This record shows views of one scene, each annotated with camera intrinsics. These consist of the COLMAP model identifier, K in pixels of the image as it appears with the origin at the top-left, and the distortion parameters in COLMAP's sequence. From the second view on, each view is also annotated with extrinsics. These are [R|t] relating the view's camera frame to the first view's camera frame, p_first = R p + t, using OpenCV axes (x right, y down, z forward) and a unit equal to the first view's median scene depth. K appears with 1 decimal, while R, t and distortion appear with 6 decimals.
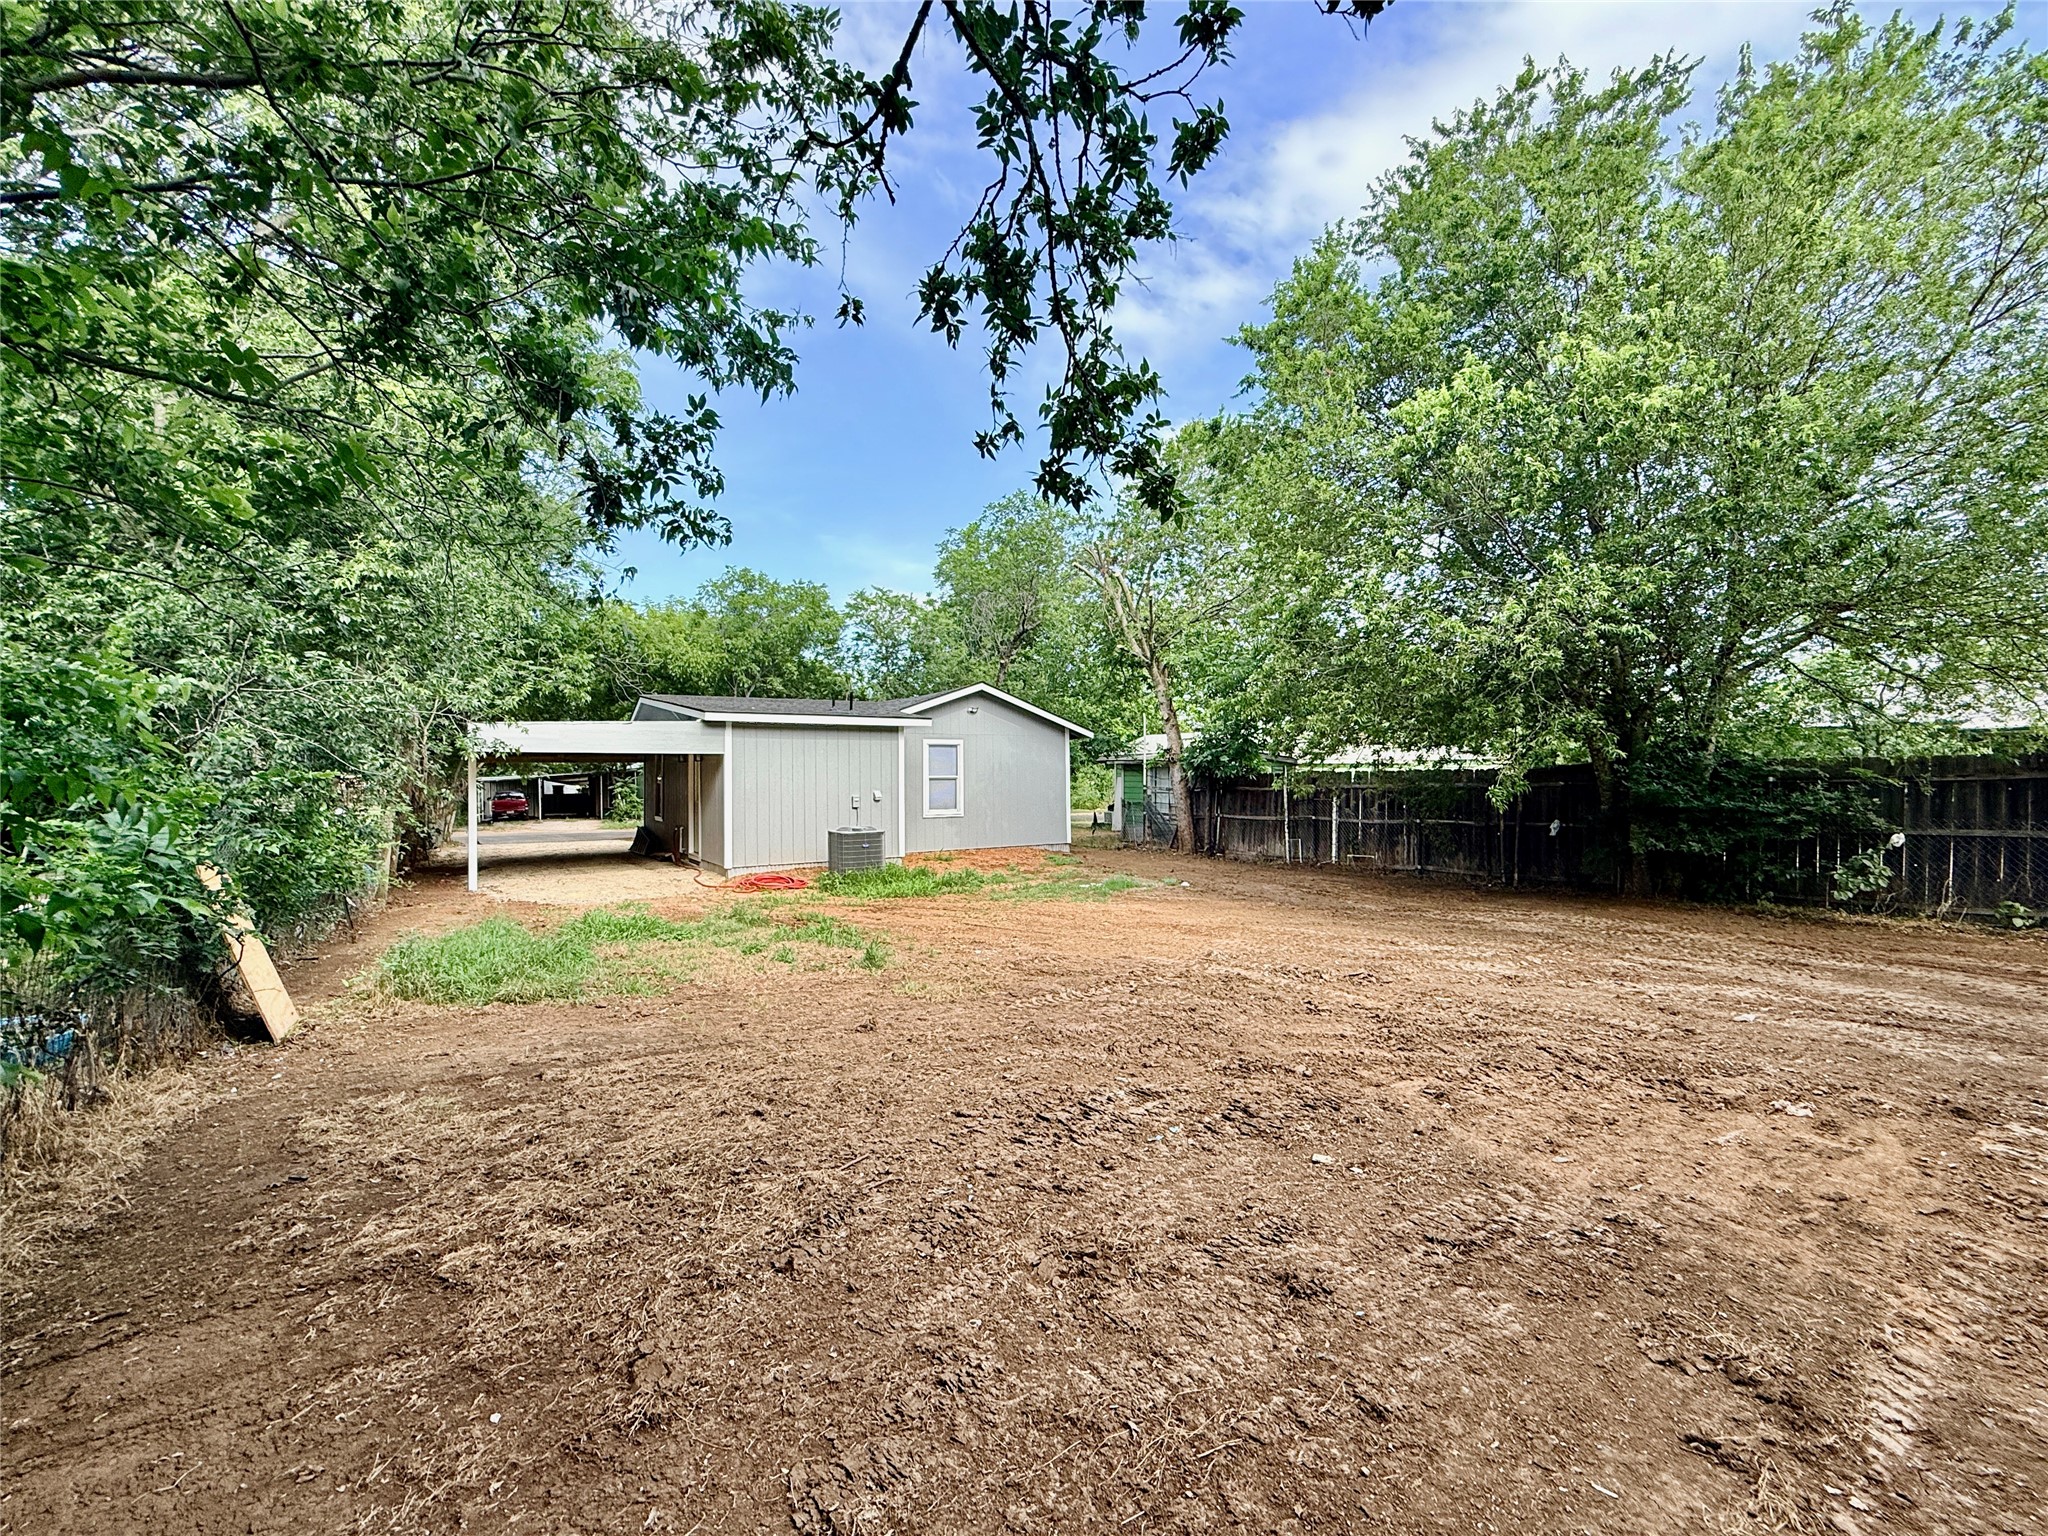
lens RADIAL K [[898.4, 0, 1027.0], [0, 898.4, 769.0], [0, 0, 1]] dist [-0.000663, -0.000450]
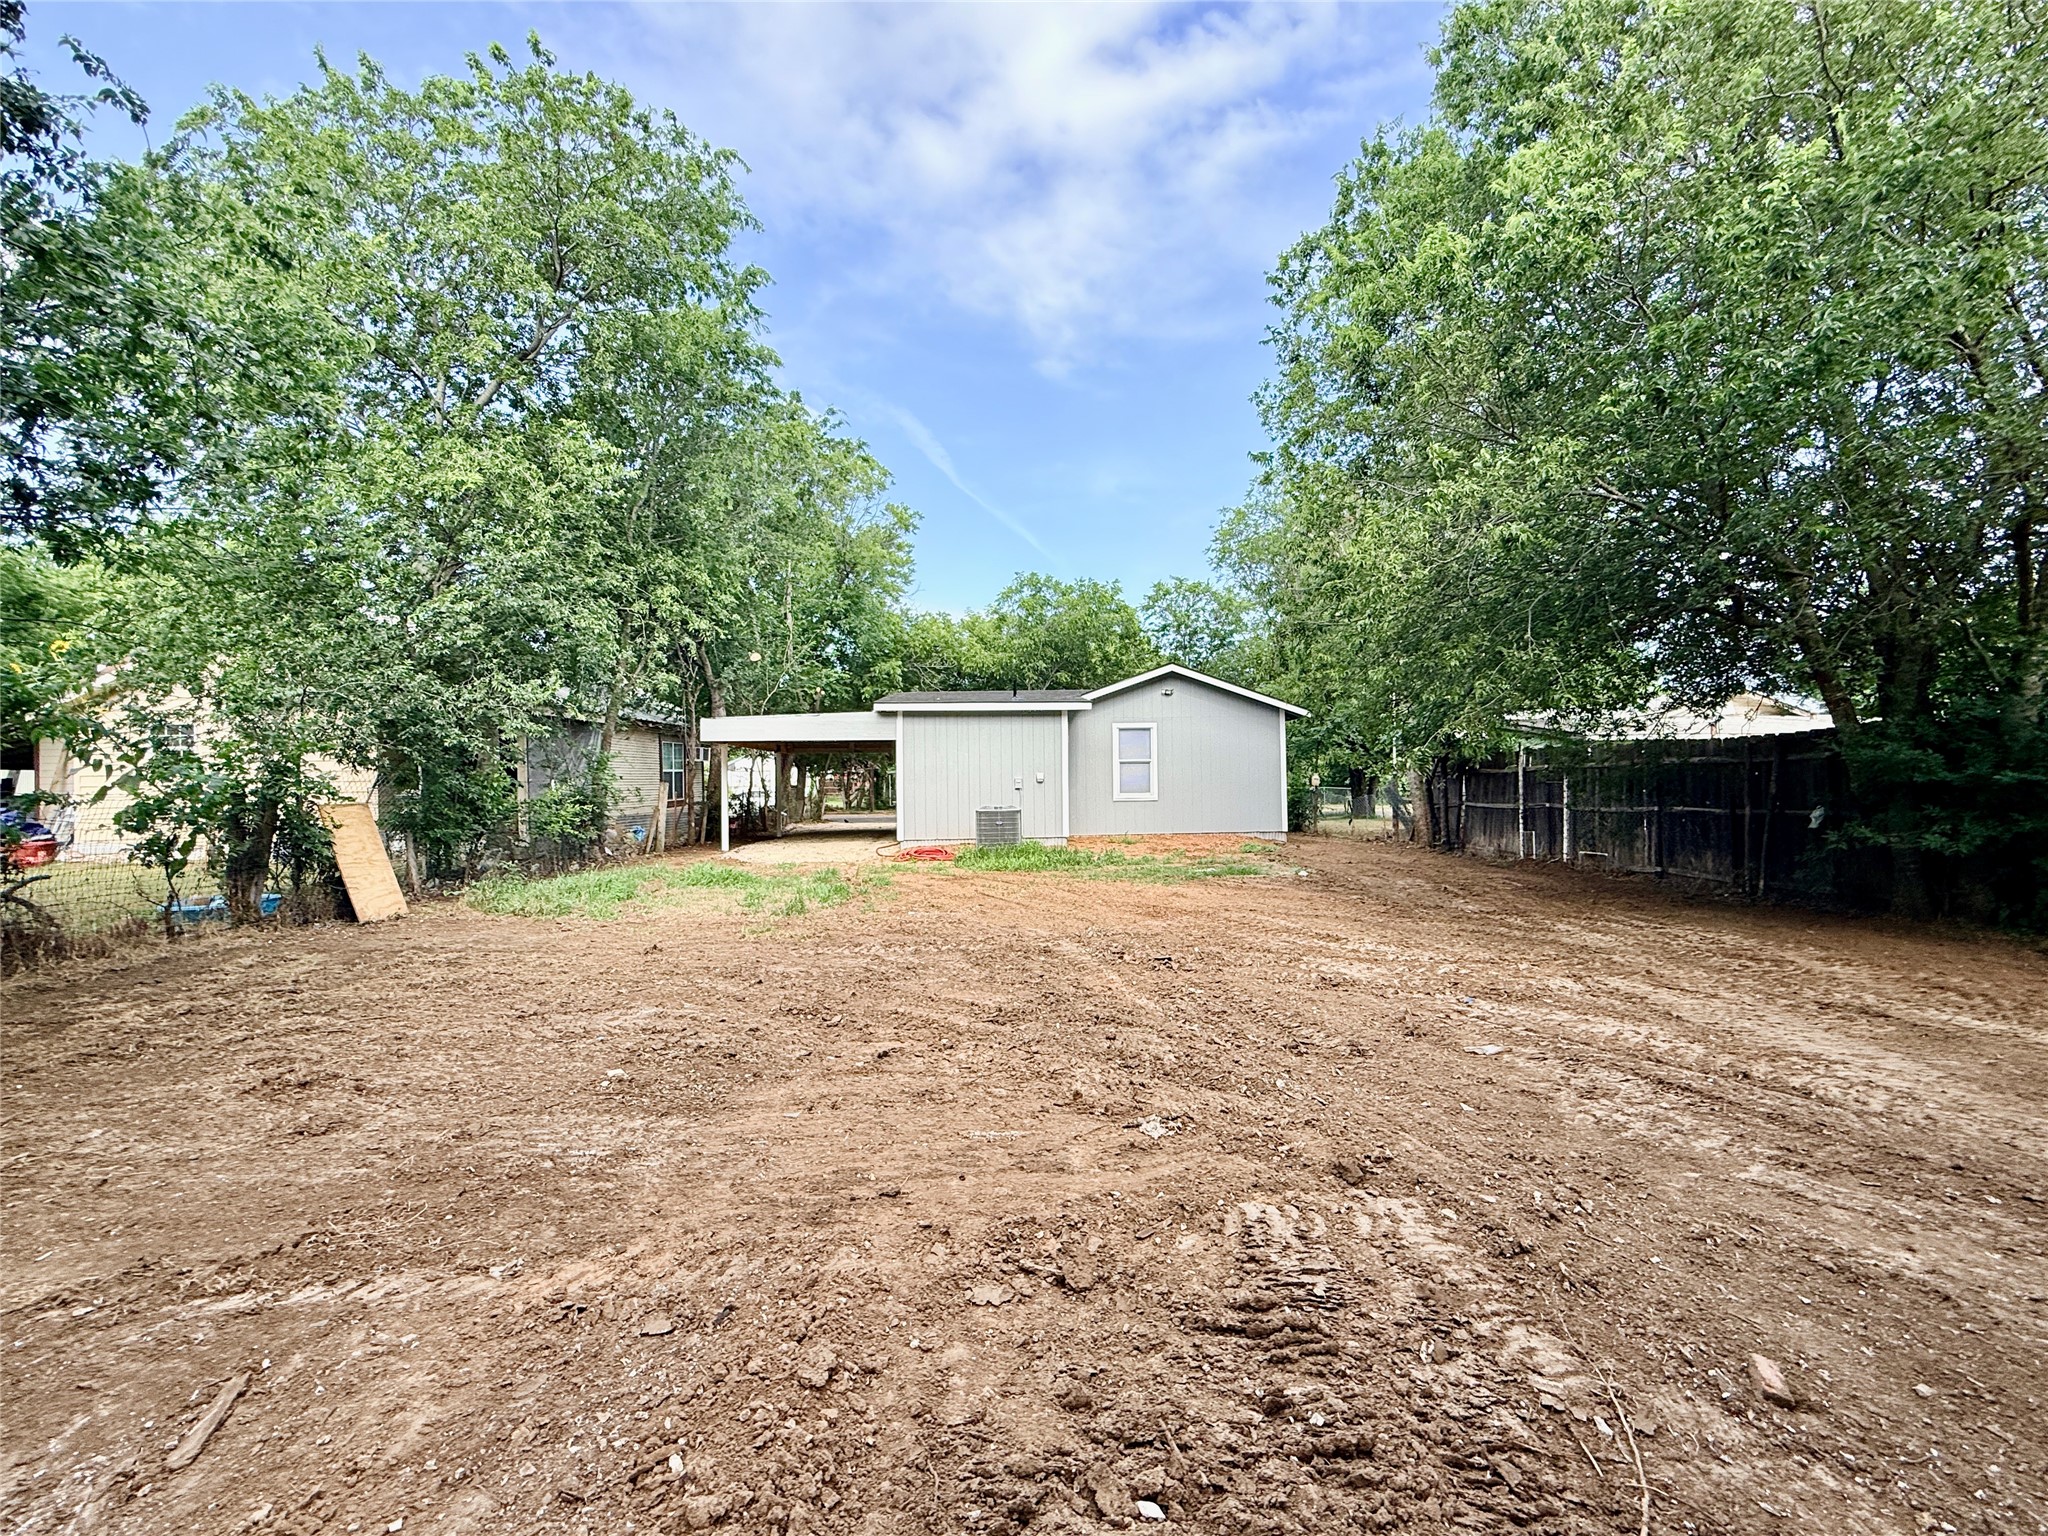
lens RADIAL K [[898.4, 0, 1019.0], [0, 898.4, 764.3], [0, 0, 1]] dist [-0.000663, -0.000450]
pose [[0.879044, -0.008895, -0.476658, 0.271908], [0.007885, 0.999960, -0.004121, 0.016390], [0.476675, -0.000136, 0.879079, 0.063146]]
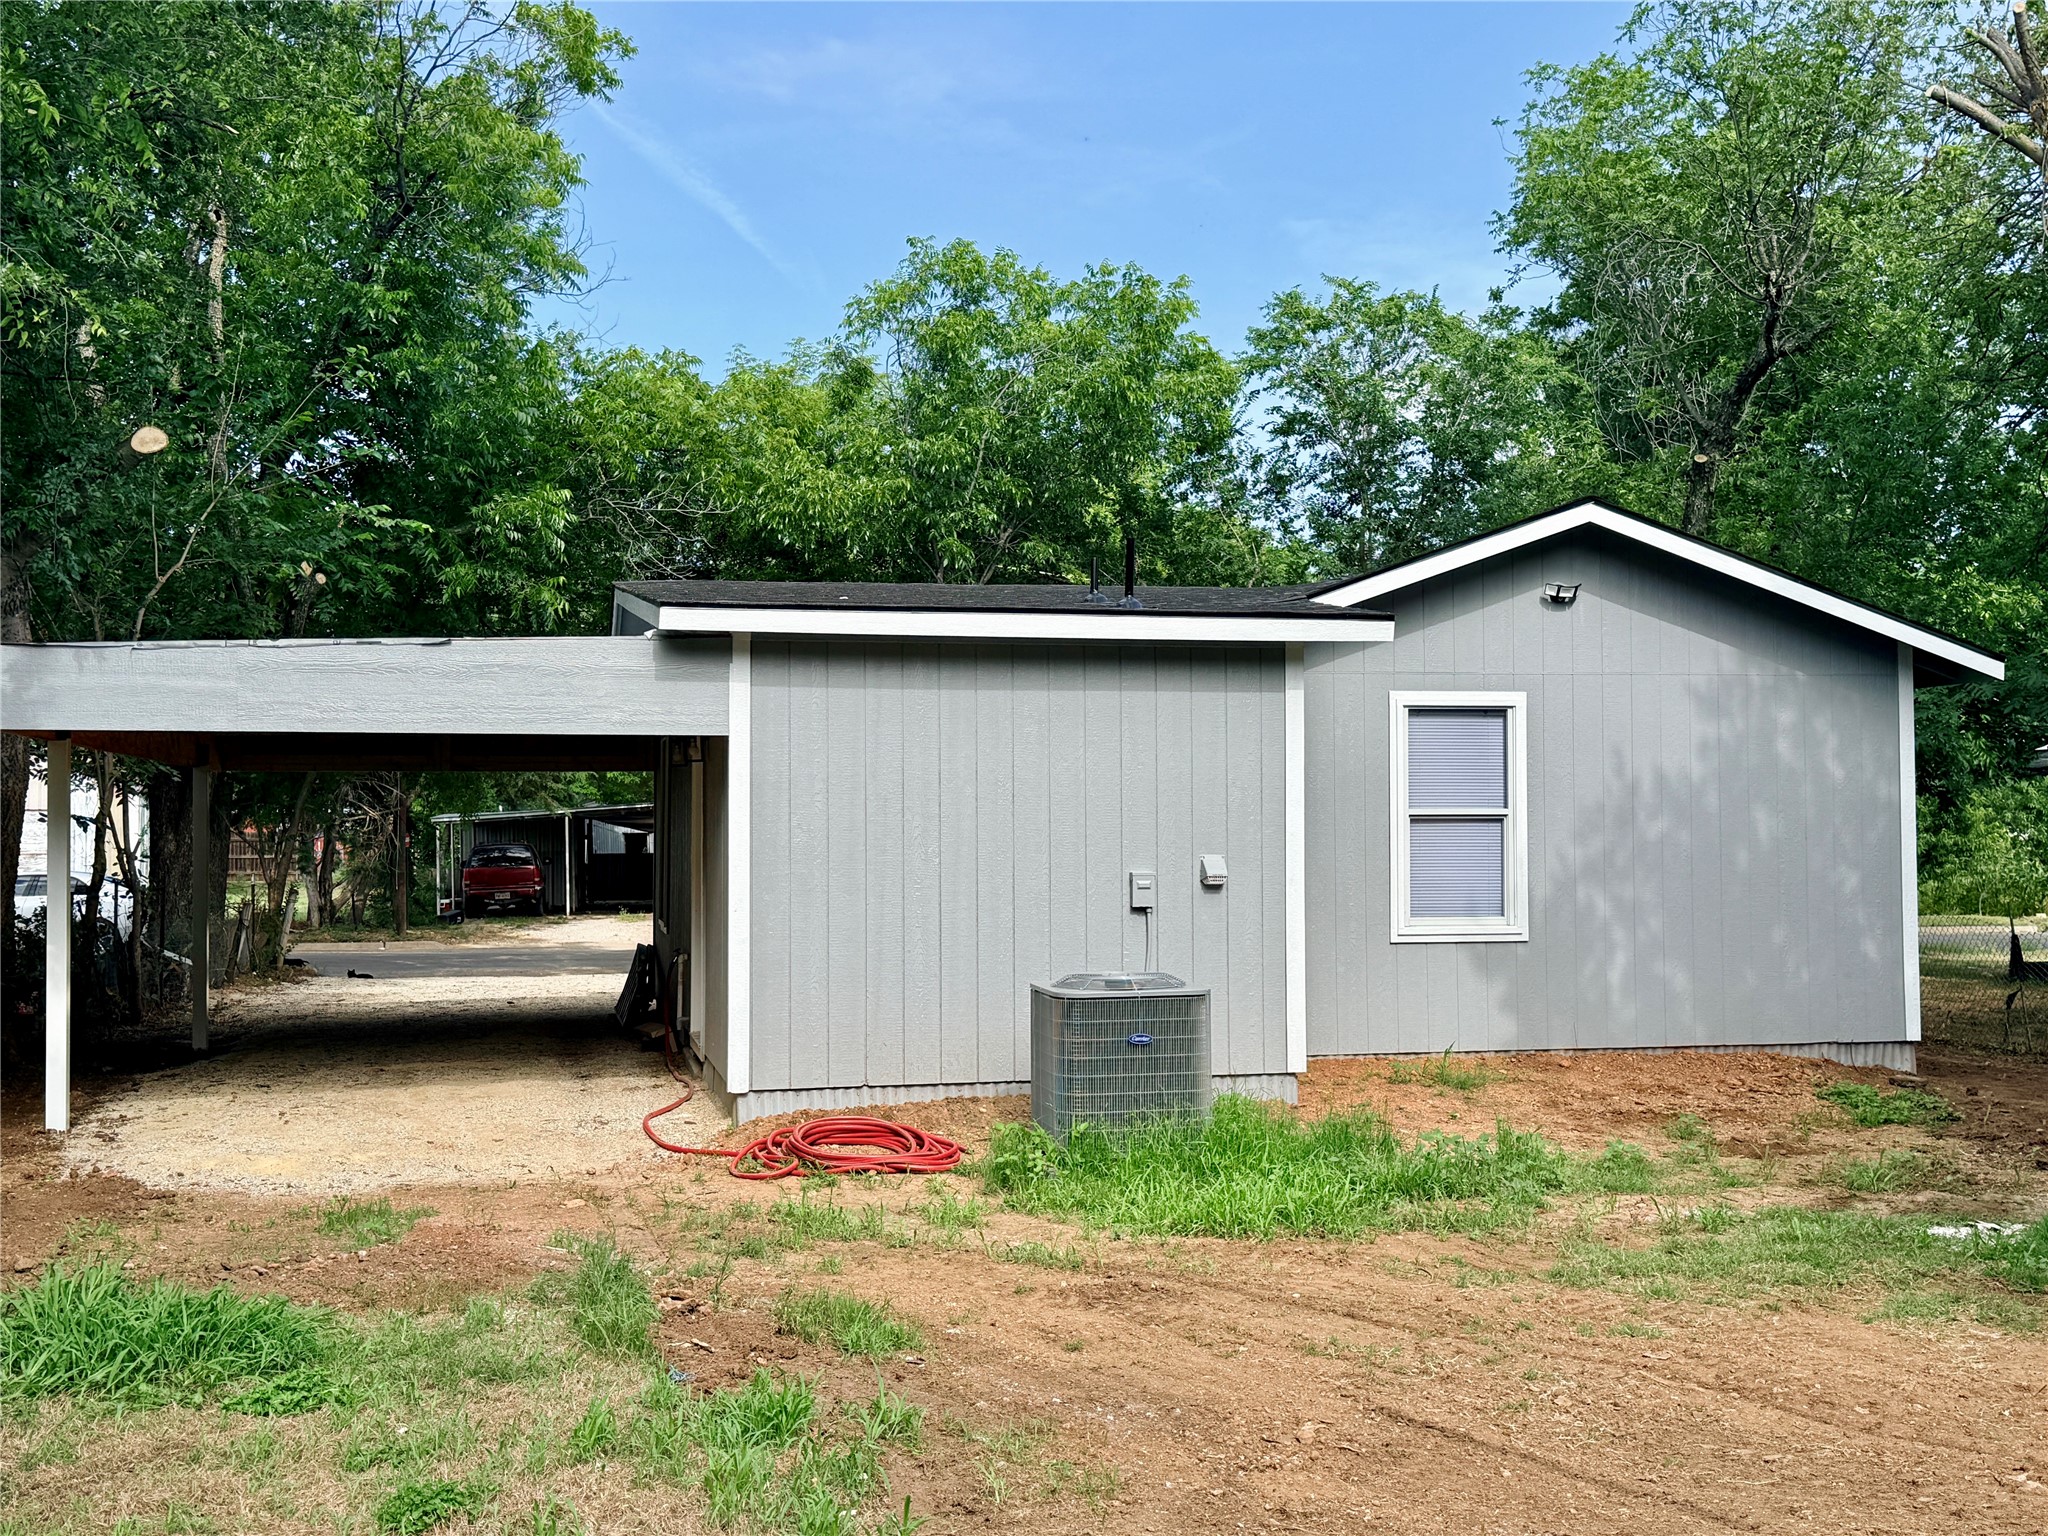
lens RADIAL K [[2221.5, 0, 1019.3], [0, 2221.5, 772.0], [0, 0, 1]] dist [0.105402, 0.000000]
pose [[0.940329, -0.002778, -0.340256, 0.026506], [-0.001330, 0.999929, -0.011839, 0.004413], [0.340264, 0.011585, 0.940258, 0.229655]]
